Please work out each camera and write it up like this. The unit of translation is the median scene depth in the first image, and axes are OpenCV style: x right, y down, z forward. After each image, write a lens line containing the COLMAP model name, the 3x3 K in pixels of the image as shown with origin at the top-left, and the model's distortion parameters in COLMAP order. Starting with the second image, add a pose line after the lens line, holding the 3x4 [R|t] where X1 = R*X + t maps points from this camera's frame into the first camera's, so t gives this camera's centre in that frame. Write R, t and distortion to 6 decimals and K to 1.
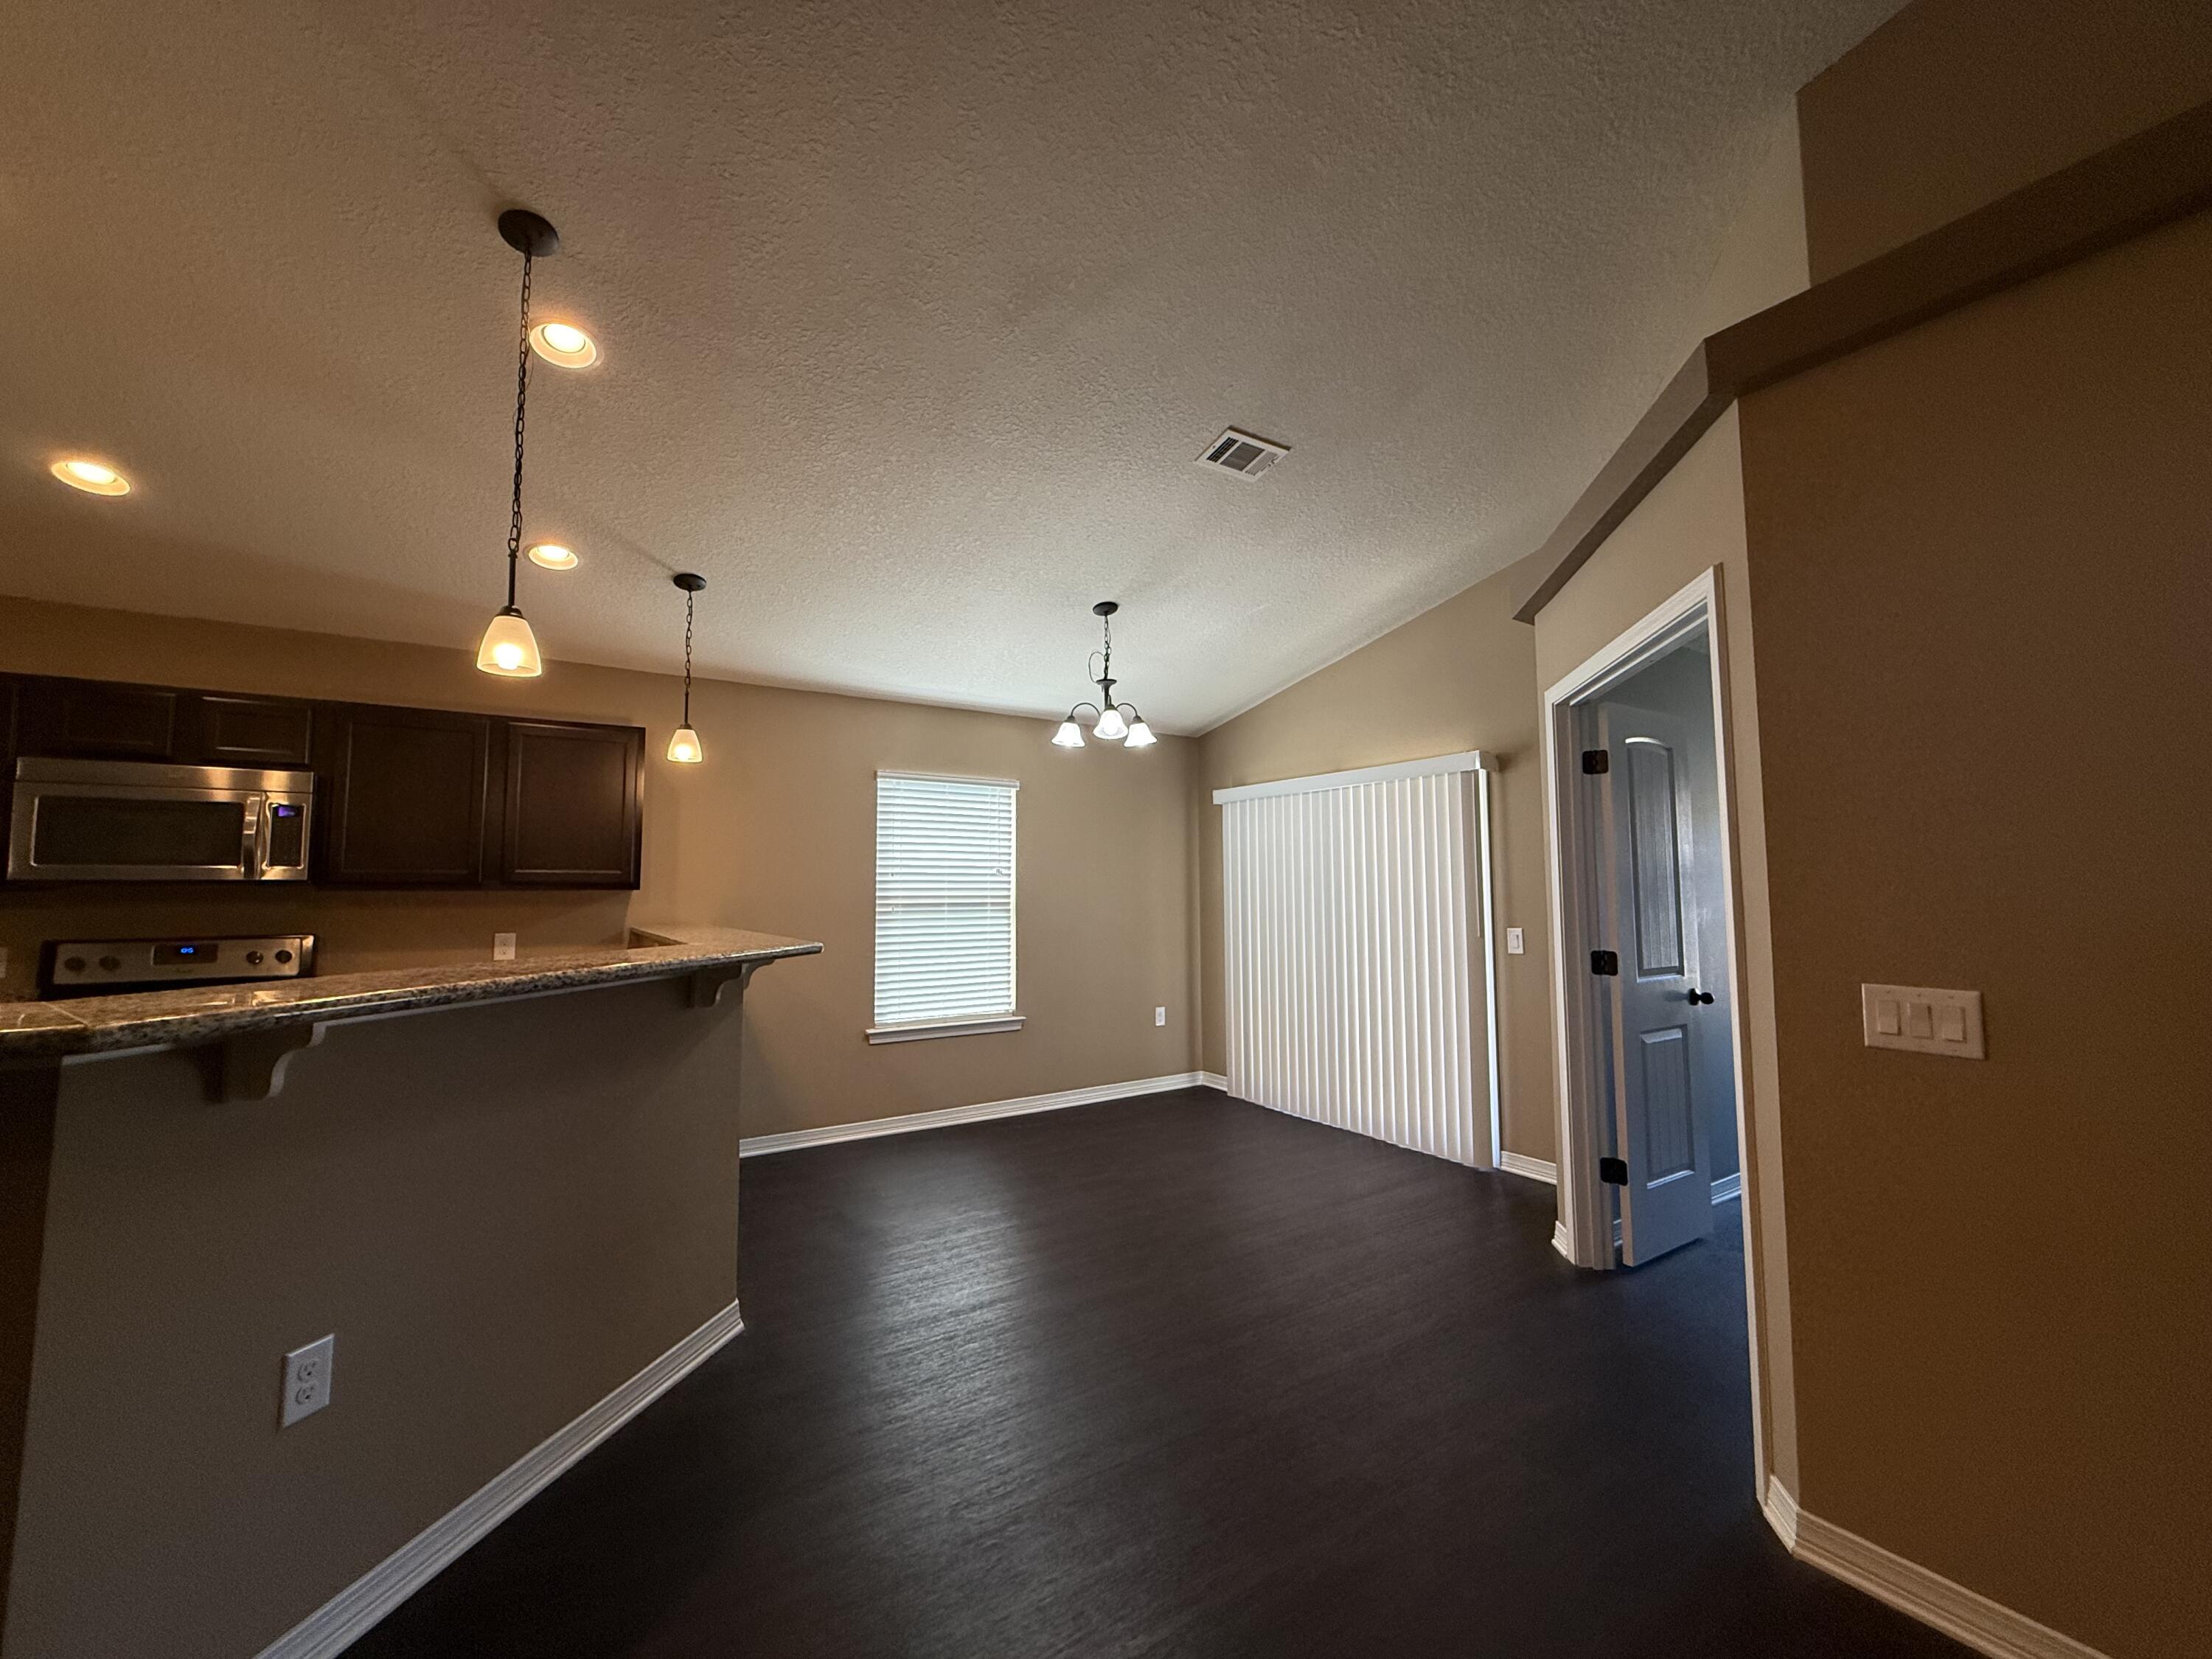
lens RADIAL K [[876.6, 0, 1100.1], [0, 876.6, 826.3], [0, 0, 1]] dist [0.000644, 0.000157]
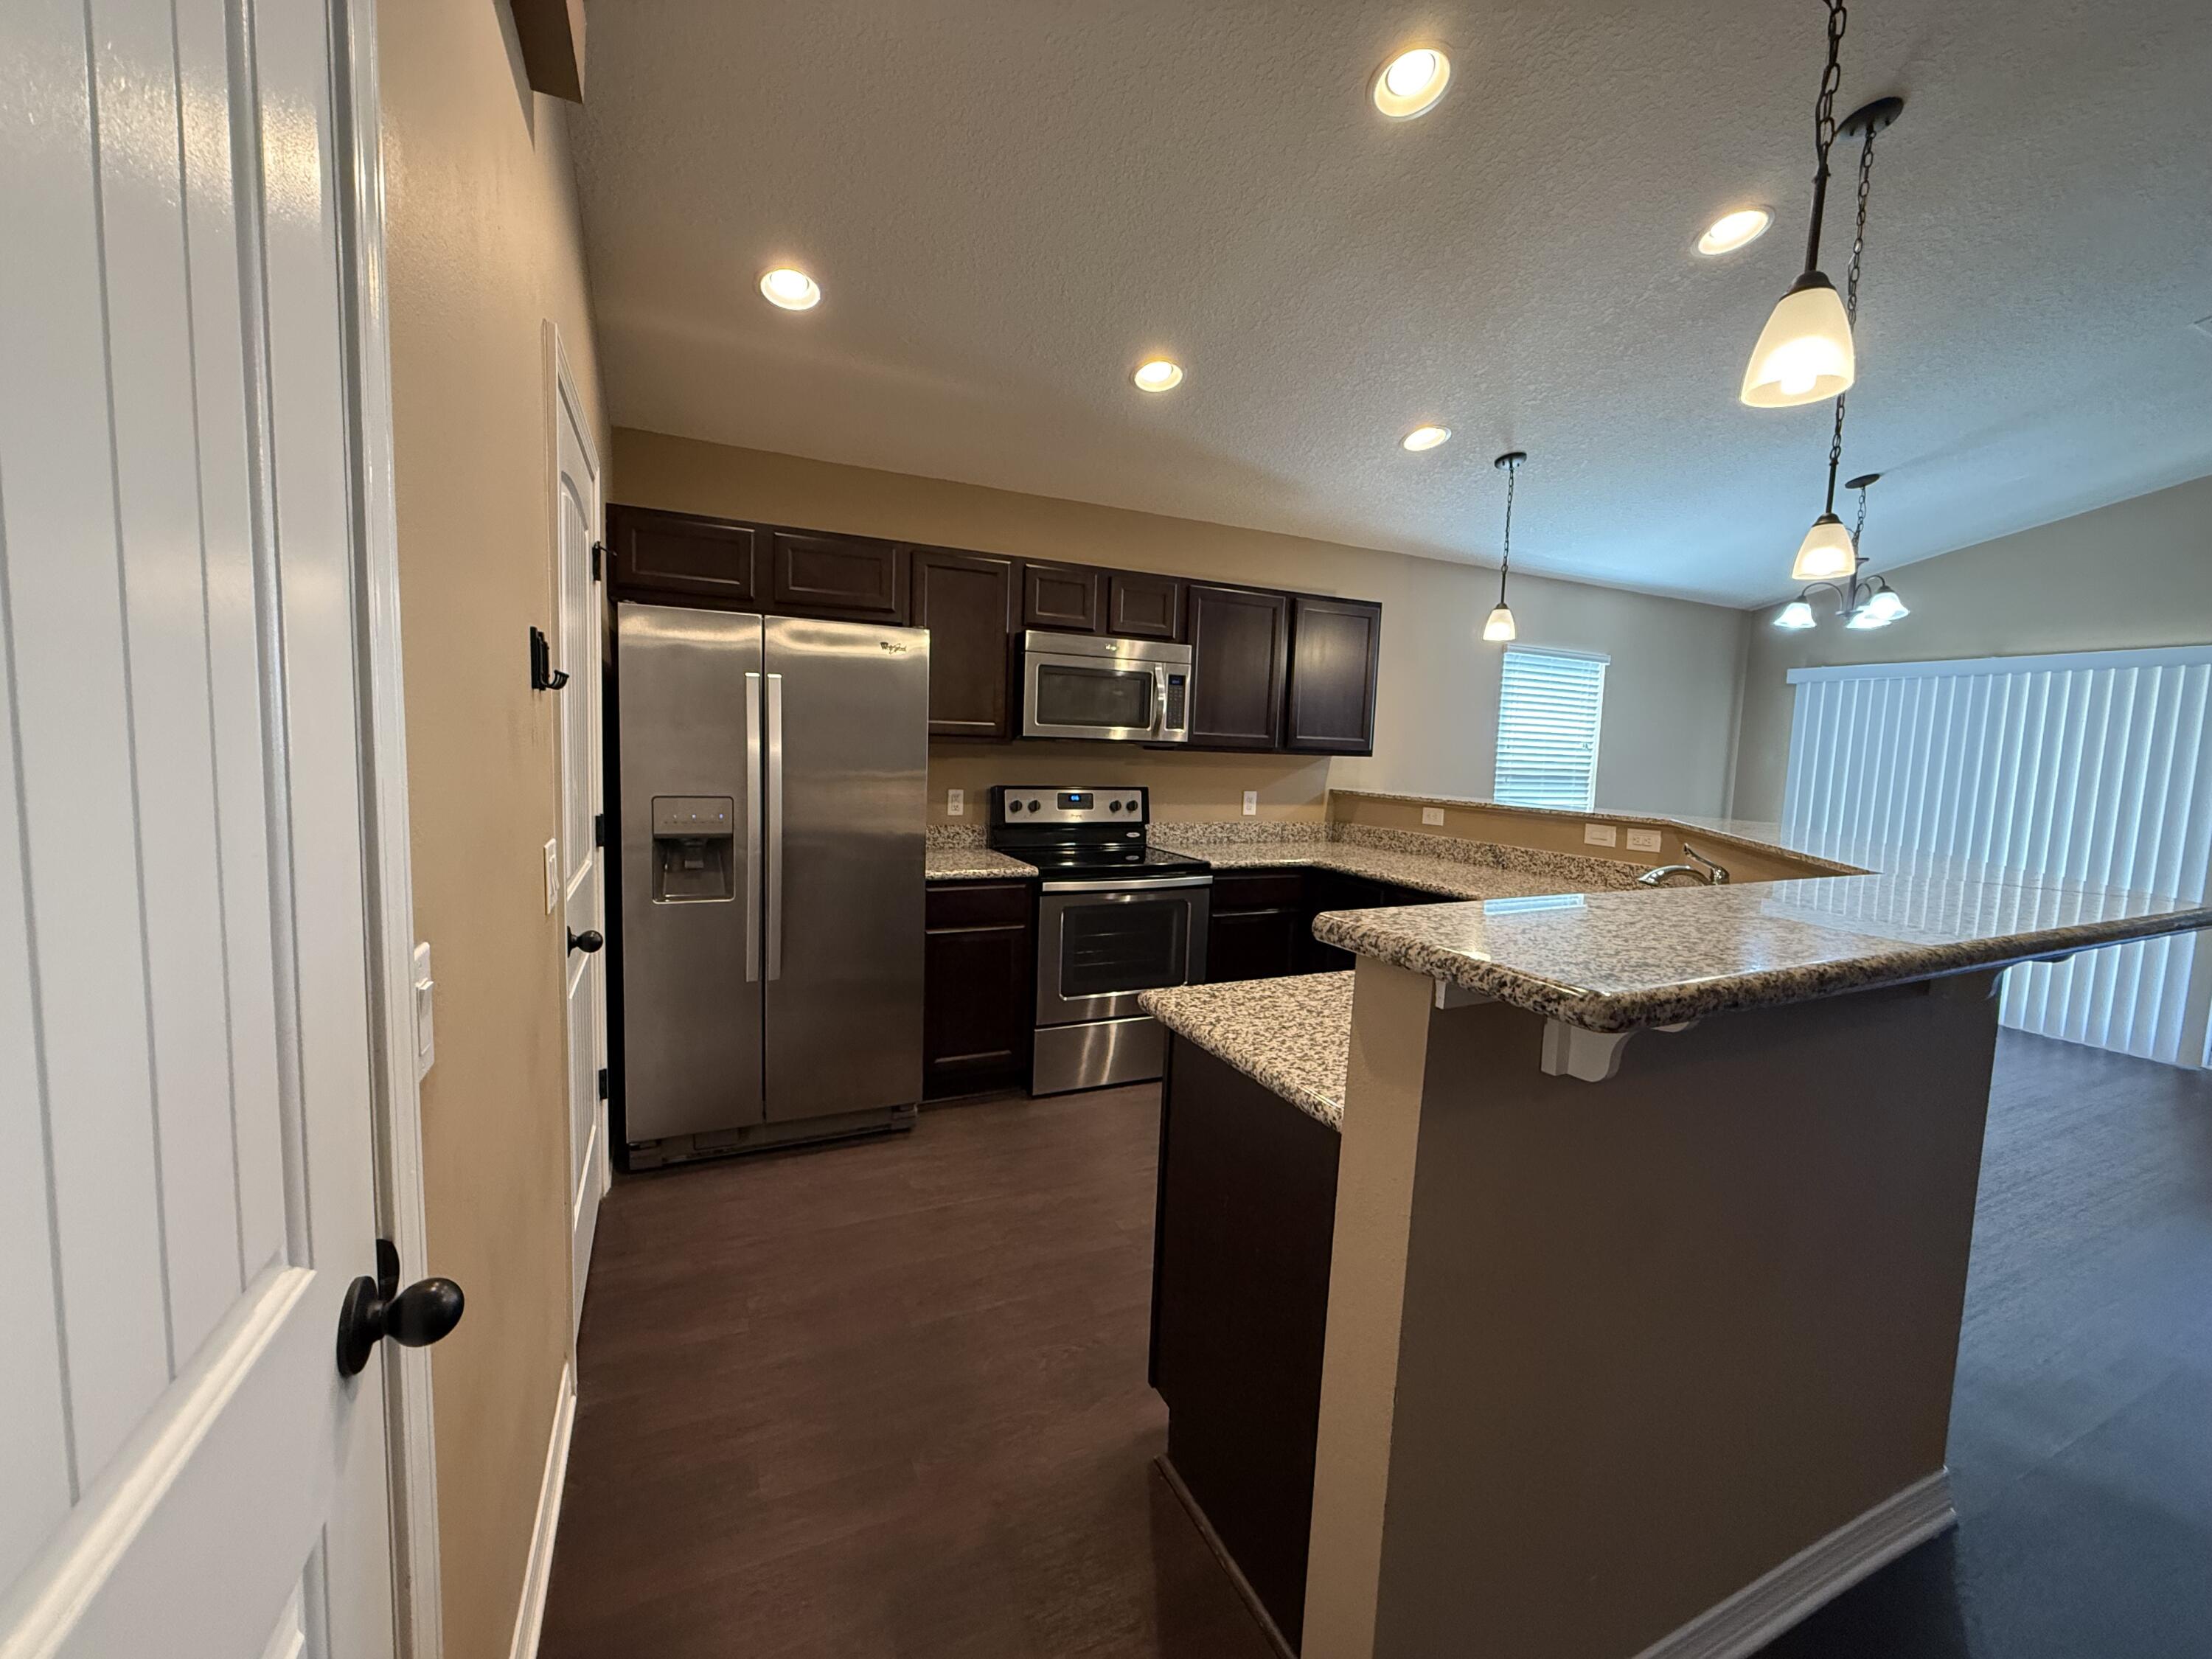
lens RADIAL K [[879.5, 0, 1098.7], [0, 879.5, 824.8], [0, 0, 1]] dist [0.000889, -0.000070]
pose [[0.989416, 0.050873, -0.135894, -0.671333], [-0.028062, 0.985932, 0.164776, -0.013728], [0.142364, -0.159219, 0.976925, -0.116718]]
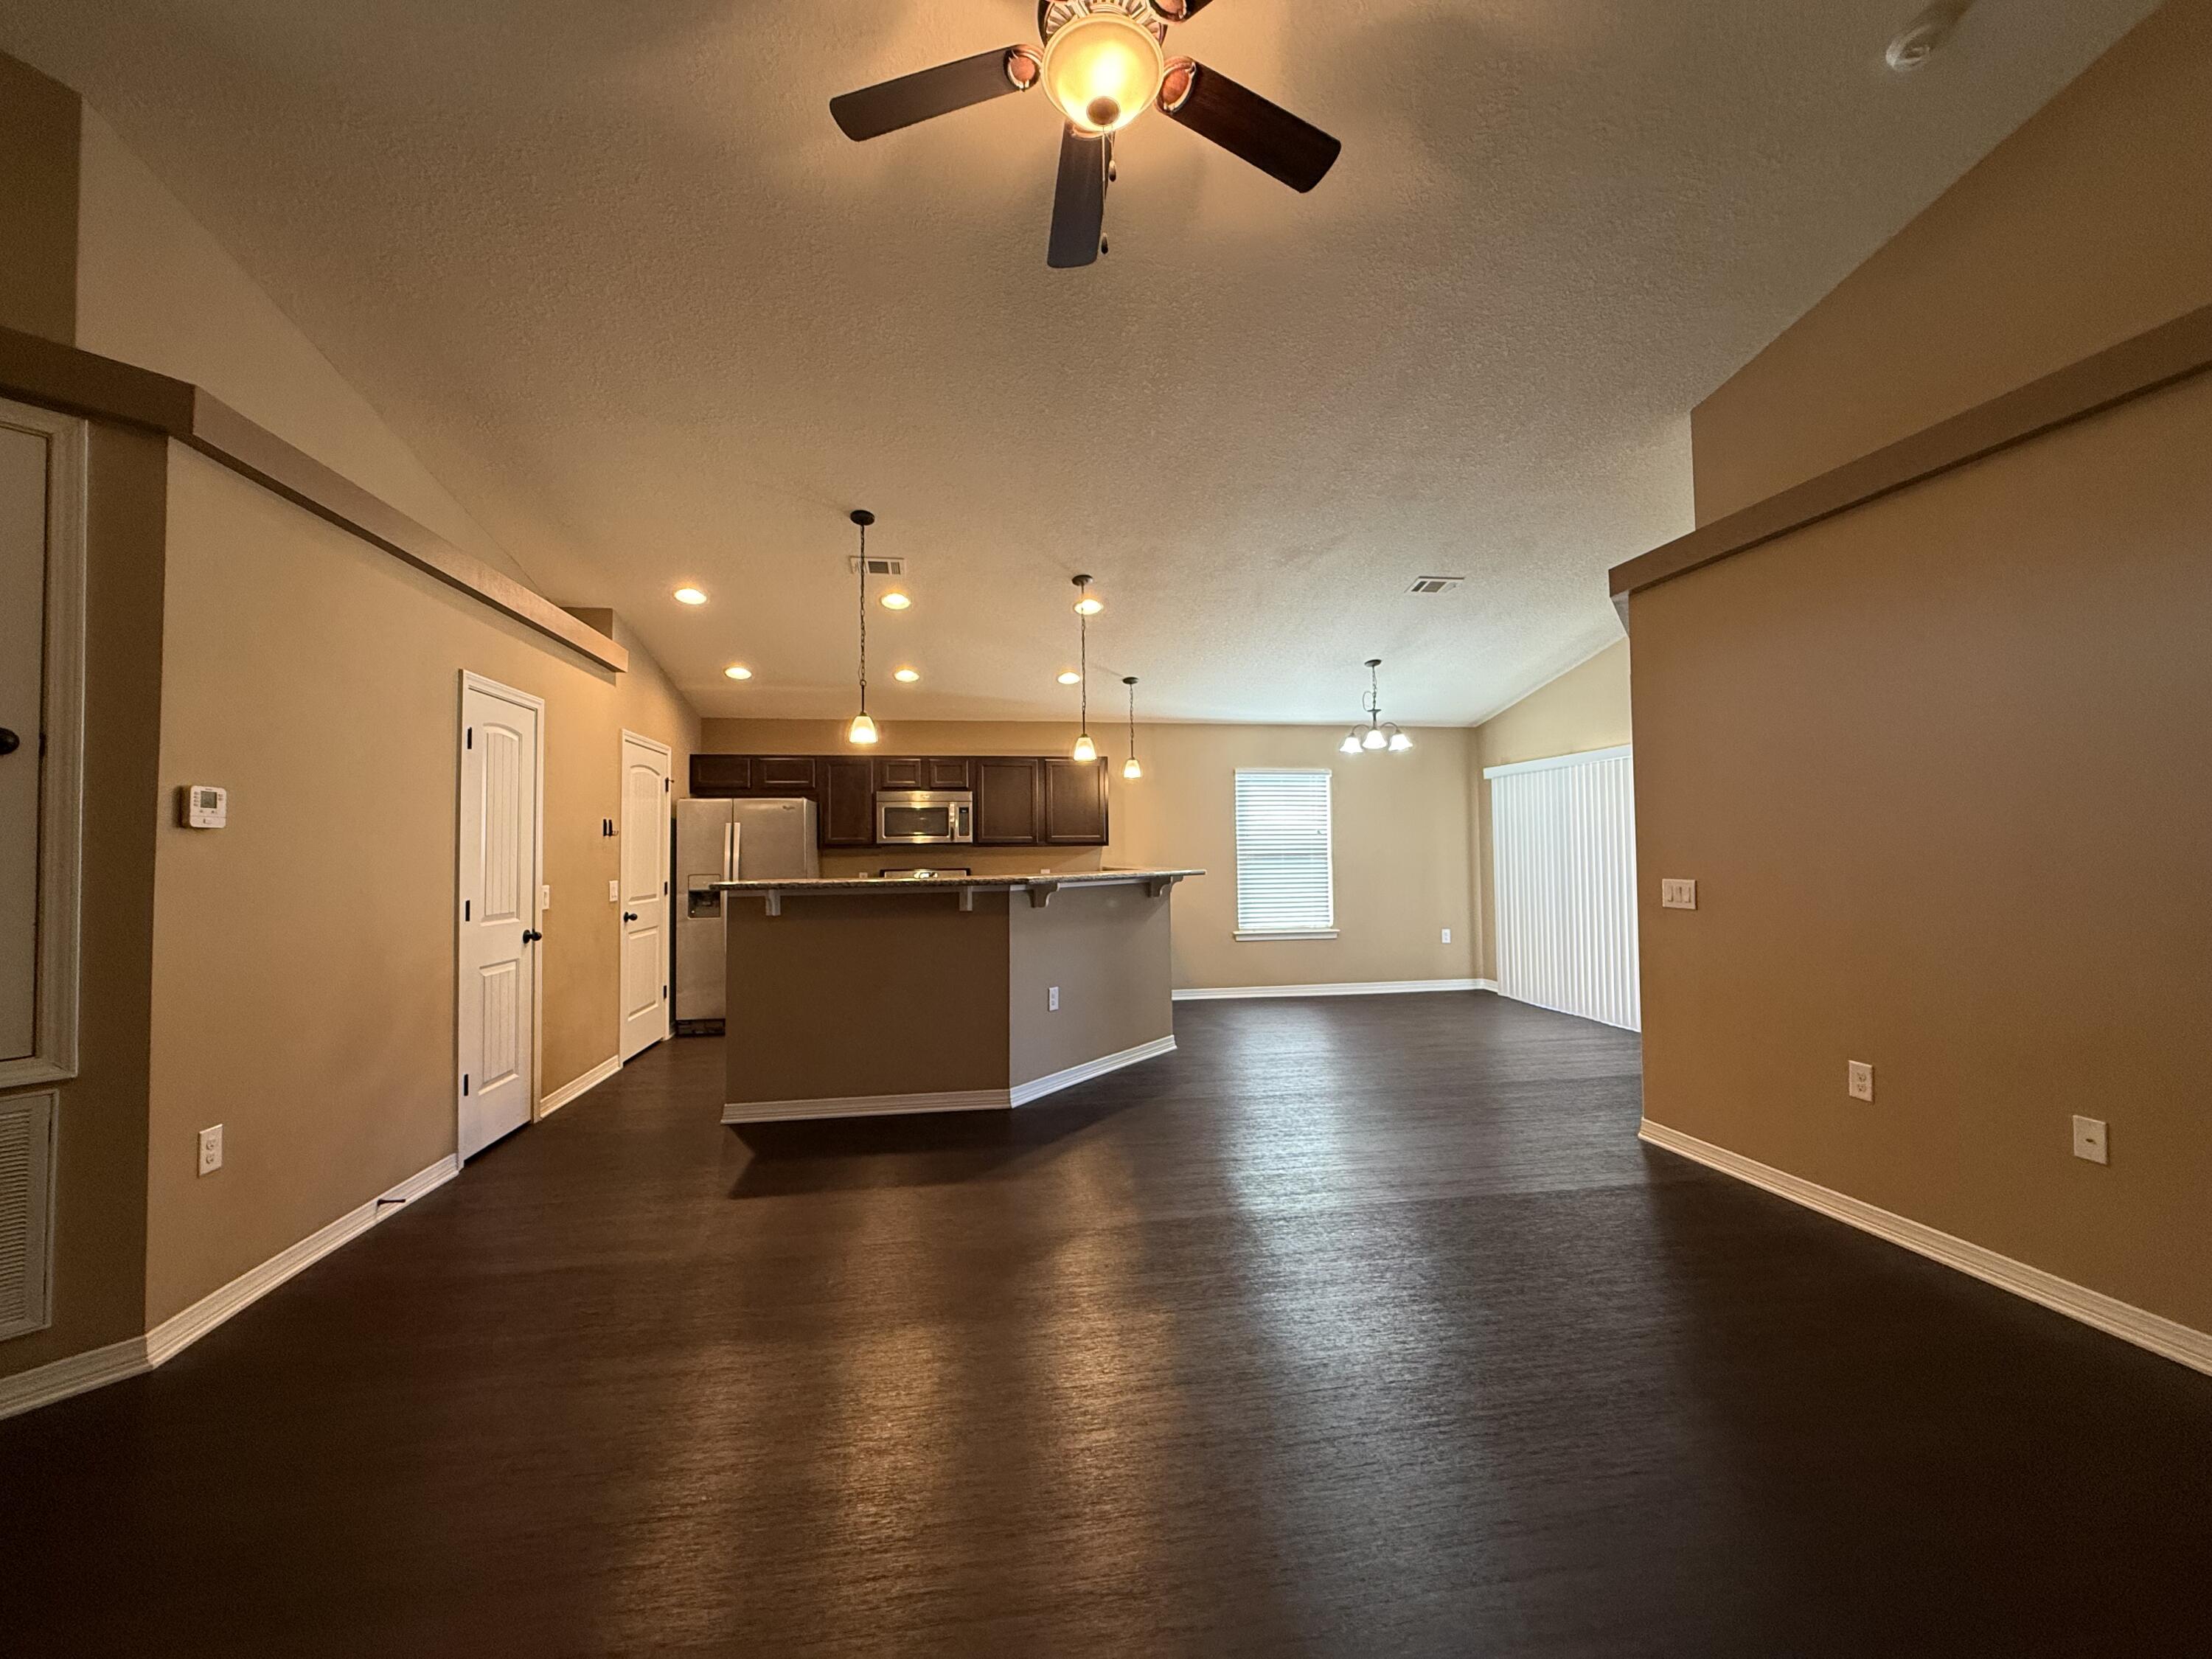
lens RADIAL K [[879.5, 0, 1098.7], [0, 879.5, 824.8], [0, 0, 1]] dist [0.000889, -0.000070]
pose [[0.911157, -0.020577, -0.411546, 0.200733], [0.038562, 0.998627, 0.035445, -0.035421], [0.410252, -0.048166, 0.910699, -0.642219]]
